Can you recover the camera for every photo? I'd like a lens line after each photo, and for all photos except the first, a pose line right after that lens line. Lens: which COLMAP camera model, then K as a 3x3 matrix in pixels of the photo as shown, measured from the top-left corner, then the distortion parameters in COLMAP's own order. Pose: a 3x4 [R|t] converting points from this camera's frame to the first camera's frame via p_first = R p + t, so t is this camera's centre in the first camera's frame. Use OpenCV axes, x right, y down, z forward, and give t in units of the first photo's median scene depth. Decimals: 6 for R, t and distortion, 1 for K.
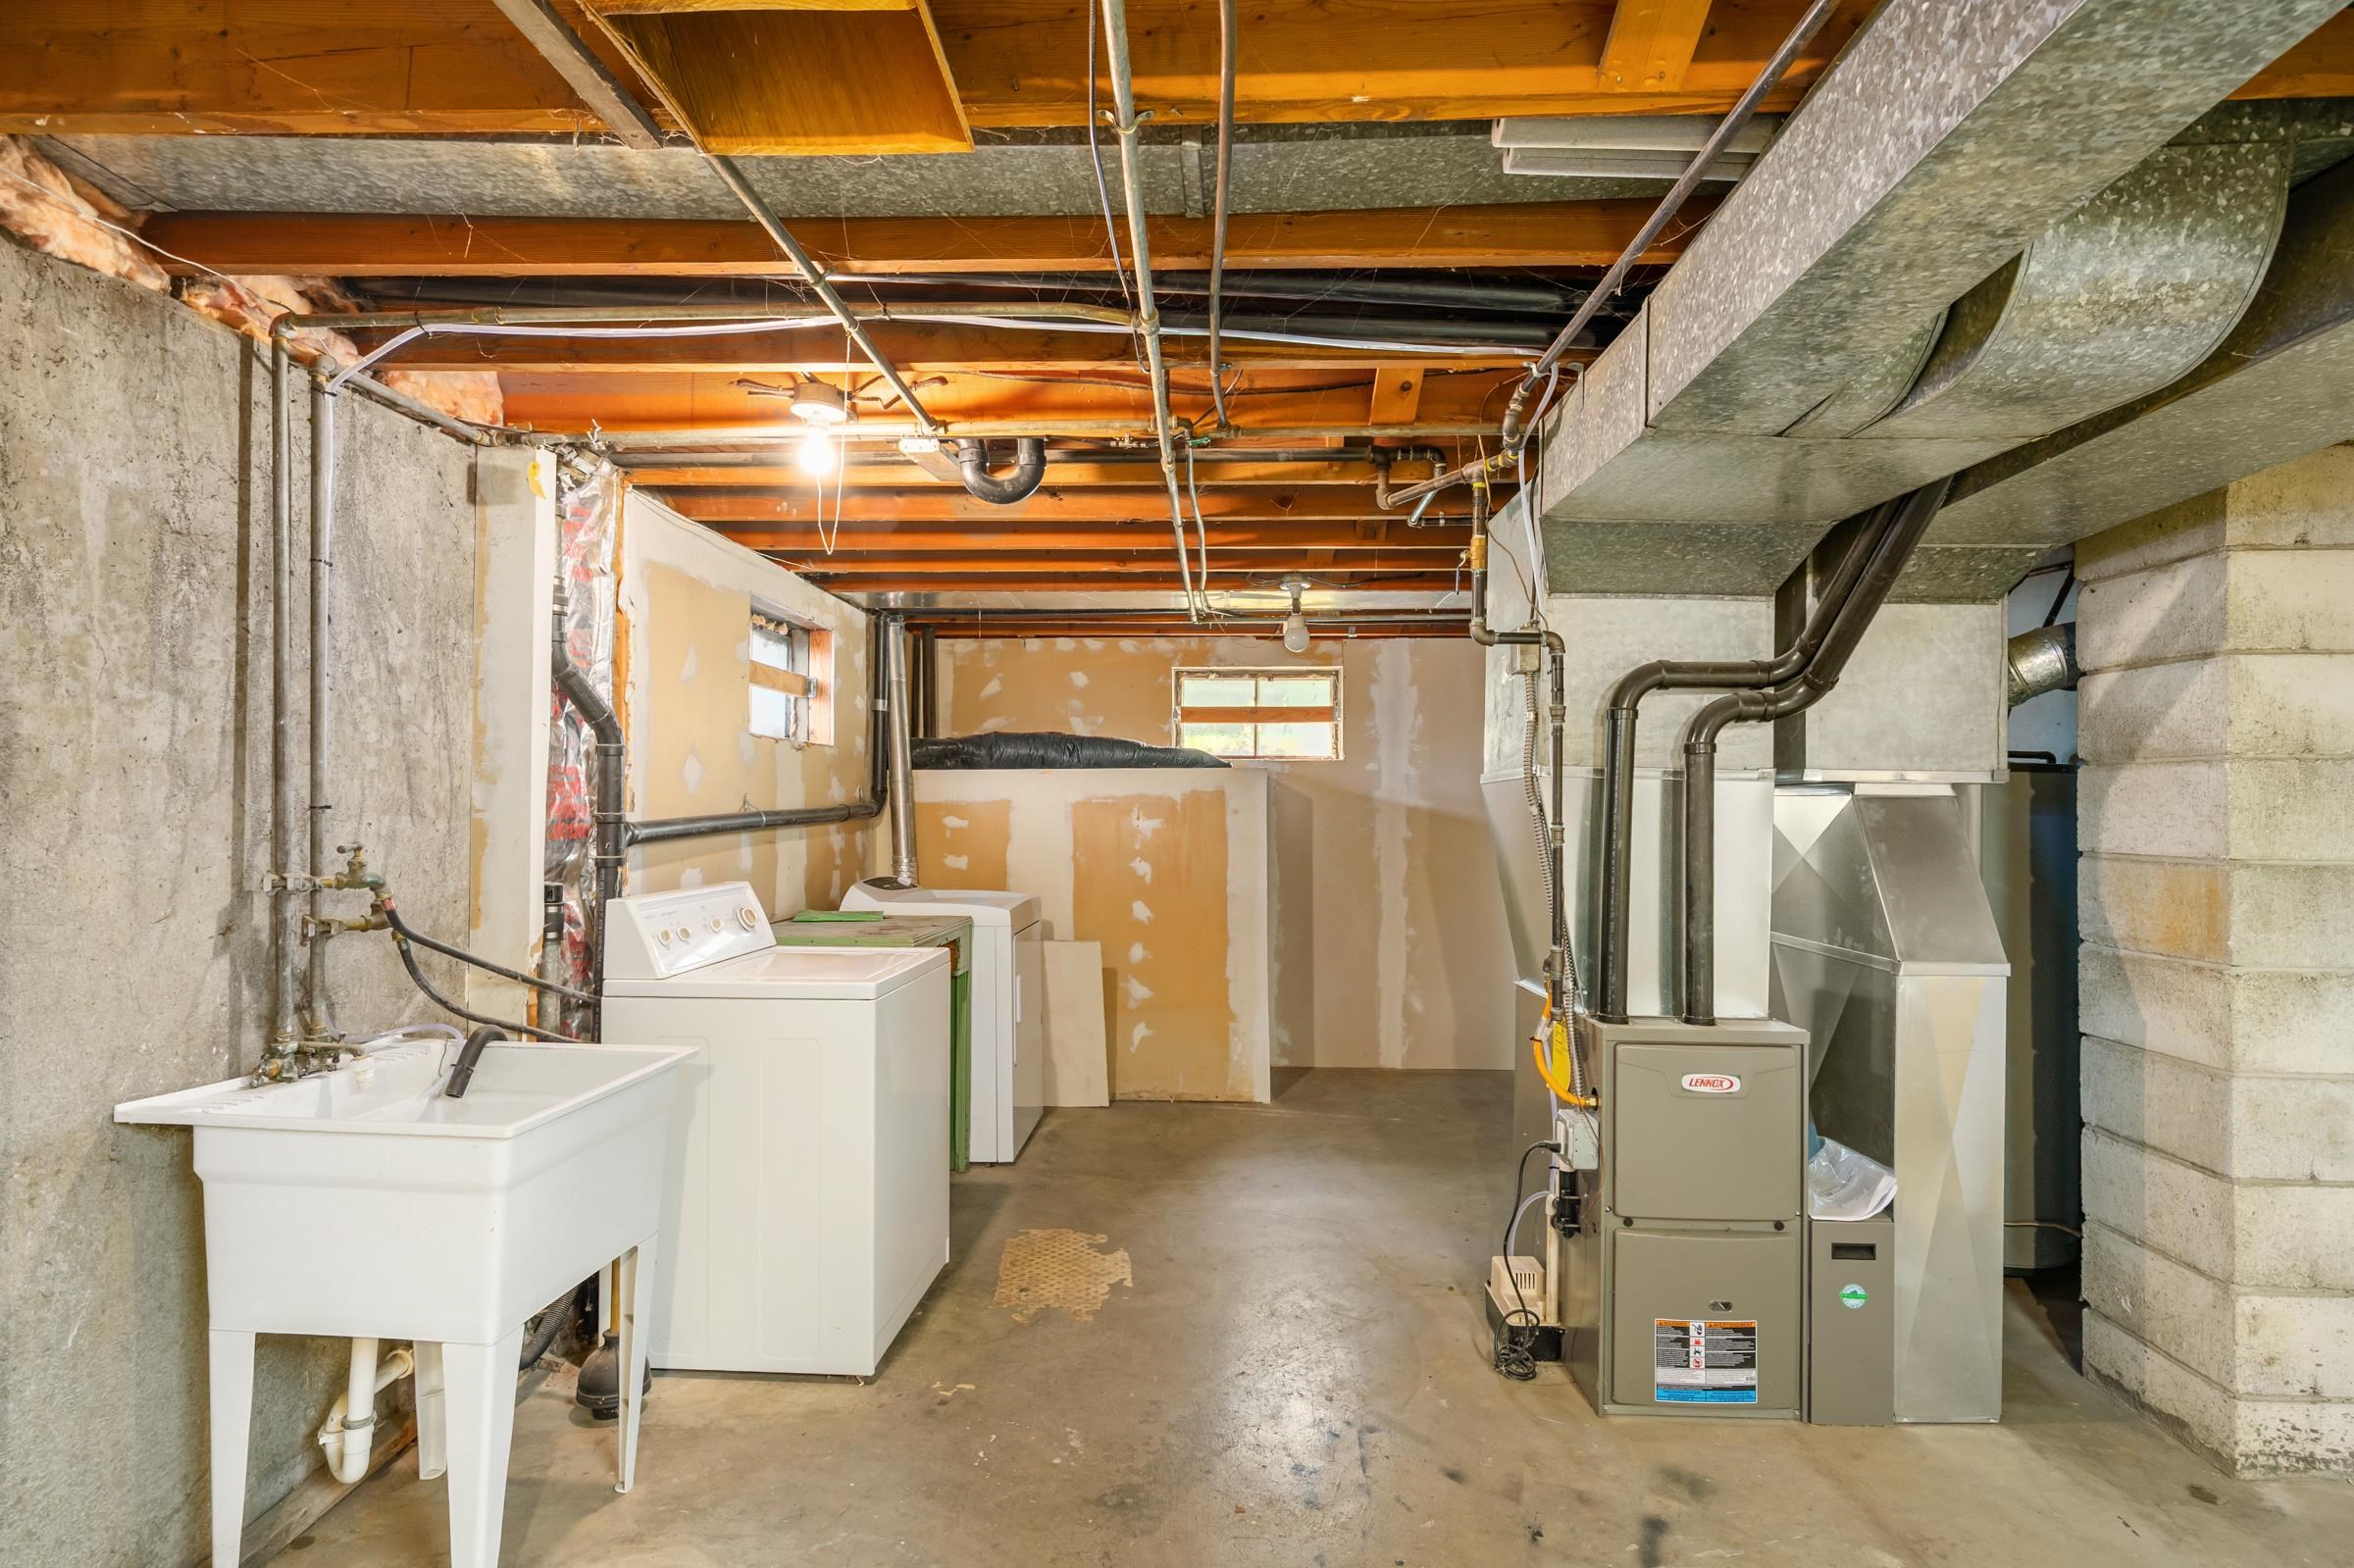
lens RADIAL K [[1203.2, 0, 1178.9], [0, 1203.2, 790.3], [0, 0, 1]] dist [-0.004860, 0.000081]
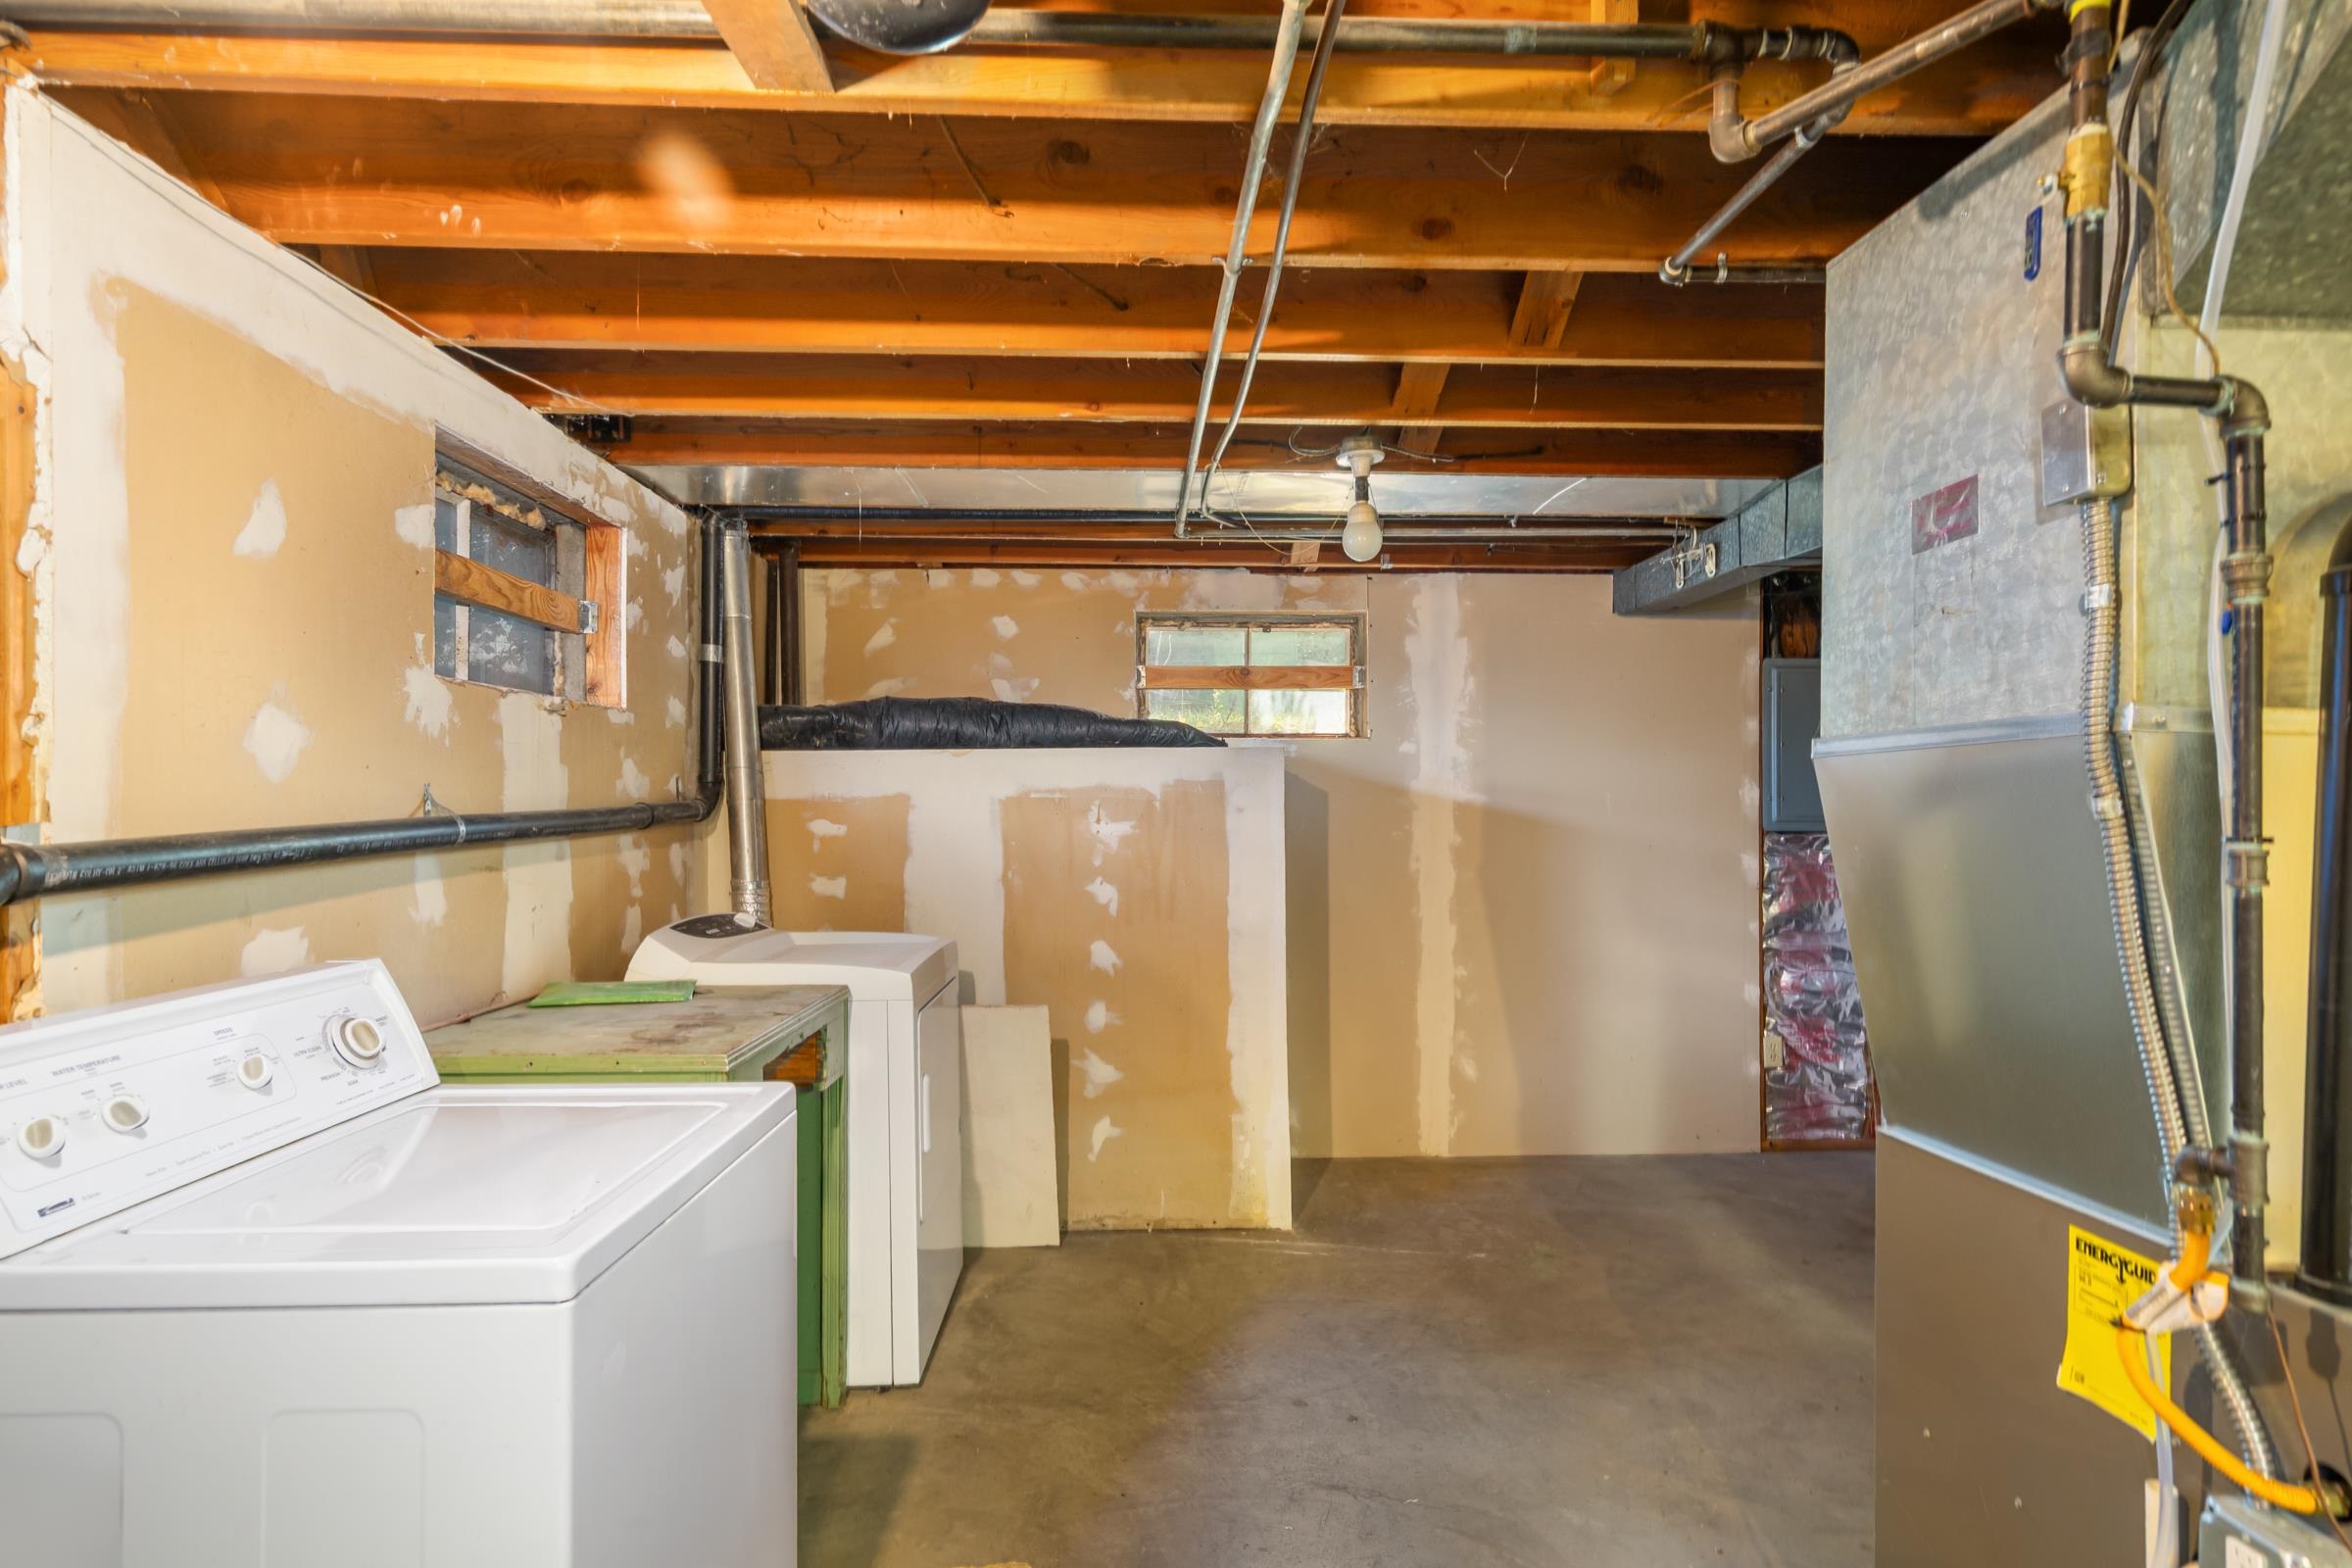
lens RADIAL K [[1202.3, 0, 1179.8], [0, 1202.3, 800.0], [0, 0, 1]] dist [-0.004860, 0.000081]
pose [[0.996359, -0.004668, 0.085126, -0.046380], [0.003696, 0.999926, 0.011568, 0.003670], [-0.085174, -0.011211, 0.996303, 0.314324]]
